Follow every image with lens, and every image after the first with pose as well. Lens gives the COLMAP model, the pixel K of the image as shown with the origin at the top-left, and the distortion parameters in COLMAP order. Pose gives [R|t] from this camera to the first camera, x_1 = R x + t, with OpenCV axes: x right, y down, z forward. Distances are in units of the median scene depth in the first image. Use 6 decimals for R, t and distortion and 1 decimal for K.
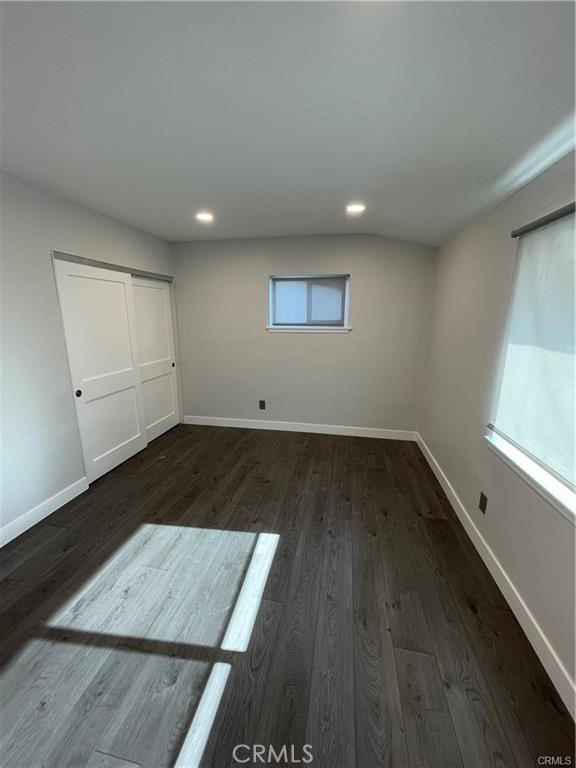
lens RADIAL K [[310.3, 0, 287.8], [0, 310.3, 383.7], [0, 0, 1]] dist [-0.002935, 0.000381]
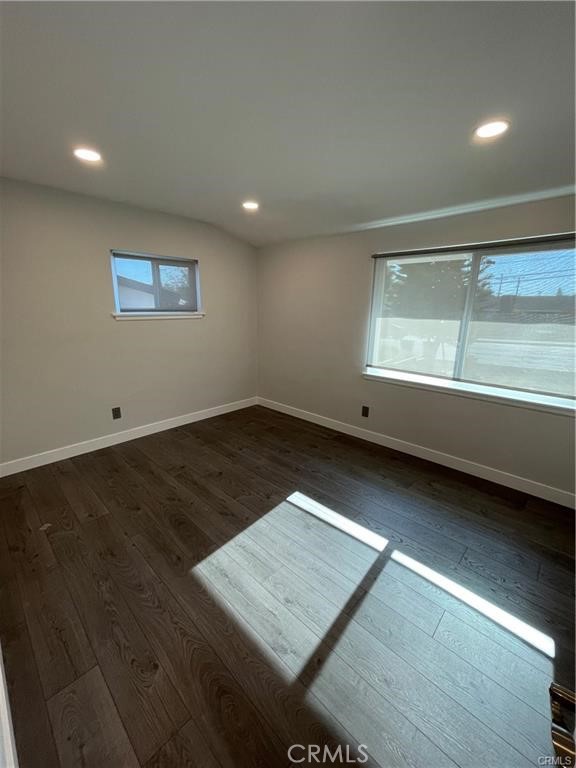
lens RADIAL K [[310.3, 0, 286.7], [0, 310.3, 383.7], [0, 0, 1]] dist [-0.002935, 0.000381]
pose [[0.538053, -0.204387, 0.817756, -0.700060], [0.176004, 0.976014, 0.128137, -0.043591], [-0.824331, 0.074984, 0.561120, 0.274913]]
